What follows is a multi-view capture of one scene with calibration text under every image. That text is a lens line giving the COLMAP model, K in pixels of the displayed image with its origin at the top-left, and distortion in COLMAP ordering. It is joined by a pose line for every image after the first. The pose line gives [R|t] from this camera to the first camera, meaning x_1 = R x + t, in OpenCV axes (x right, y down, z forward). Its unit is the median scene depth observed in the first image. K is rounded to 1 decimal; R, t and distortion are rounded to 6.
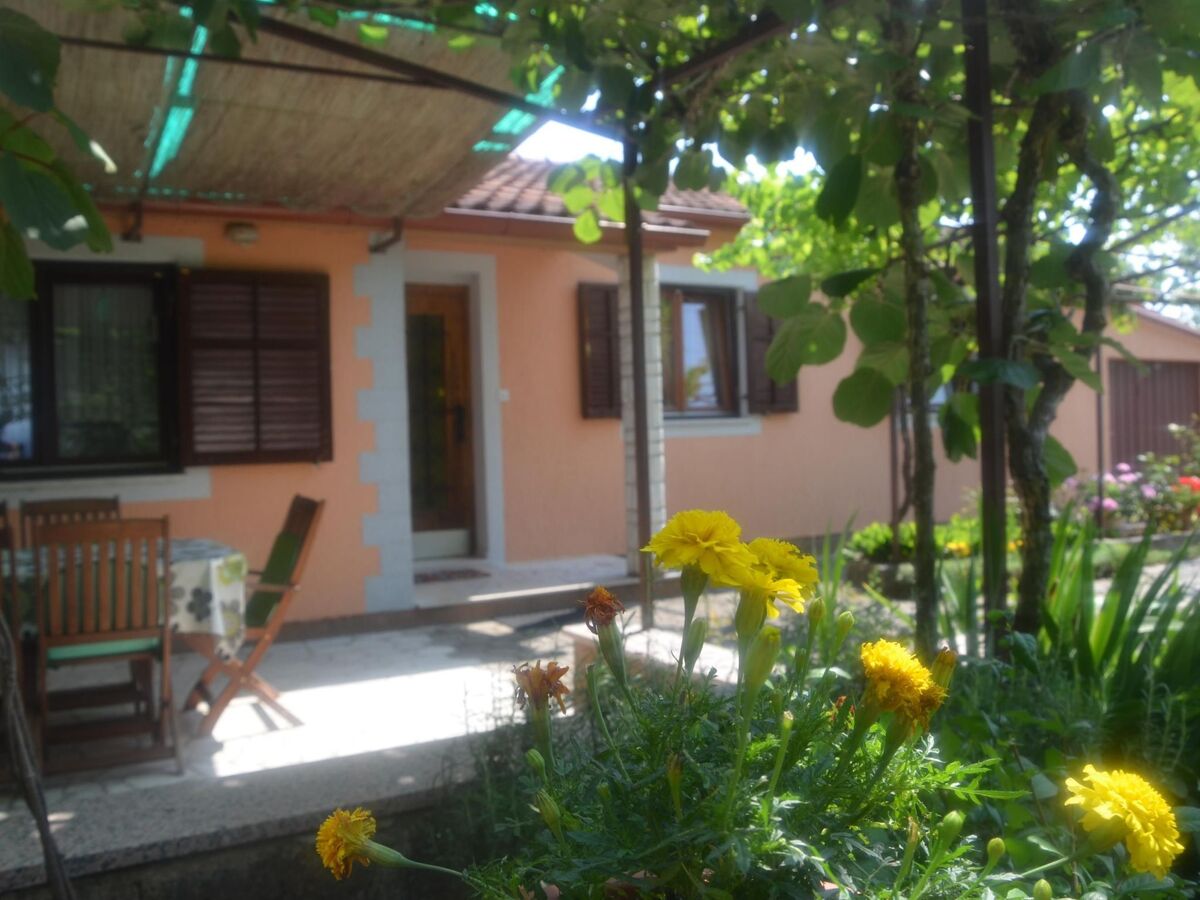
lens RADIAL K [[1079.4, 0, 600.0], [0, 1079.4, 450.0], [0, 0, 1]] dist [-0.104620, 0.003748]
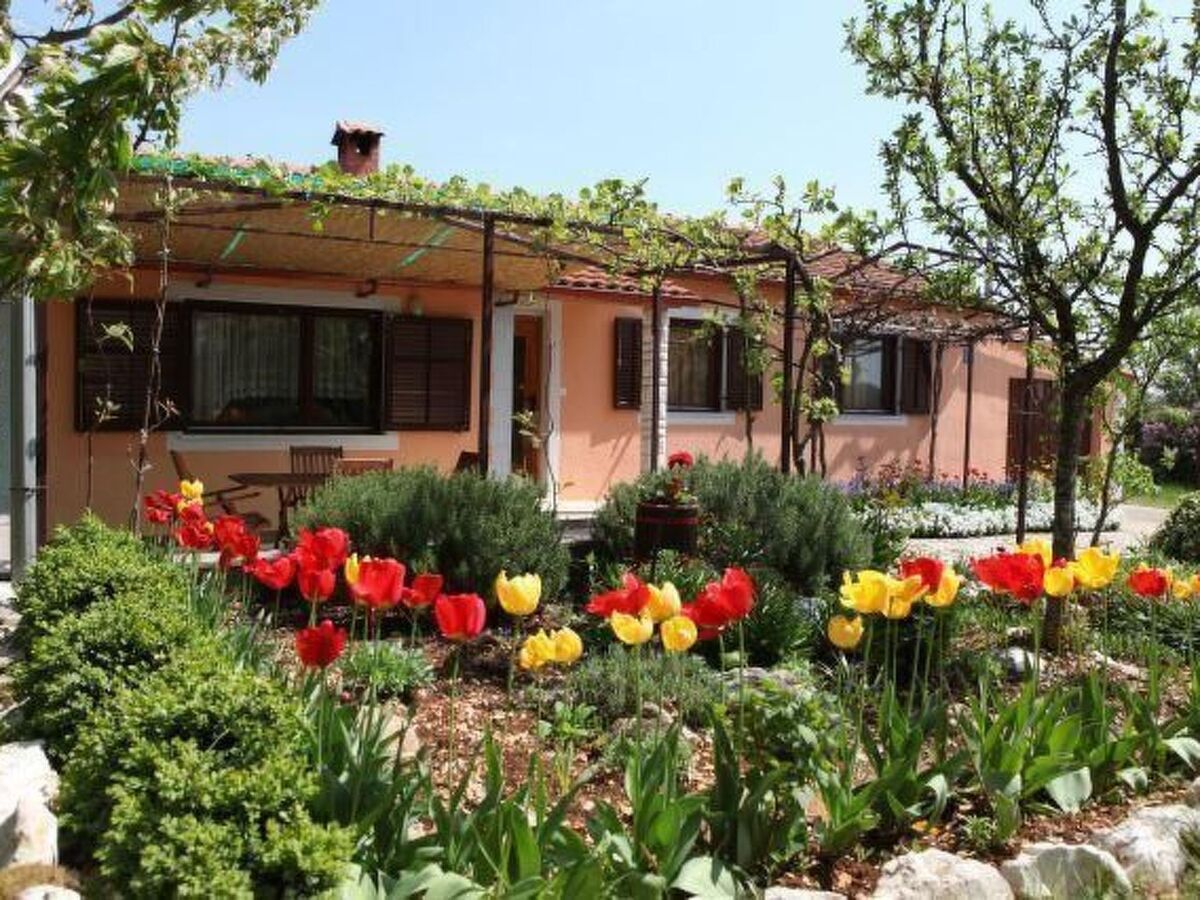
lens RADIAL K [[1079.4, 0, 600.0], [0, 1079.4, 450.0], [0, 0, 1]] dist [-0.104620, 0.003748]
pose [[0.998769, 0.049208, -0.006178, -0.029603], [-0.048987, 0.998289, 0.031916, -0.020998], [0.007738, -0.031574, 0.999471, -0.601386]]
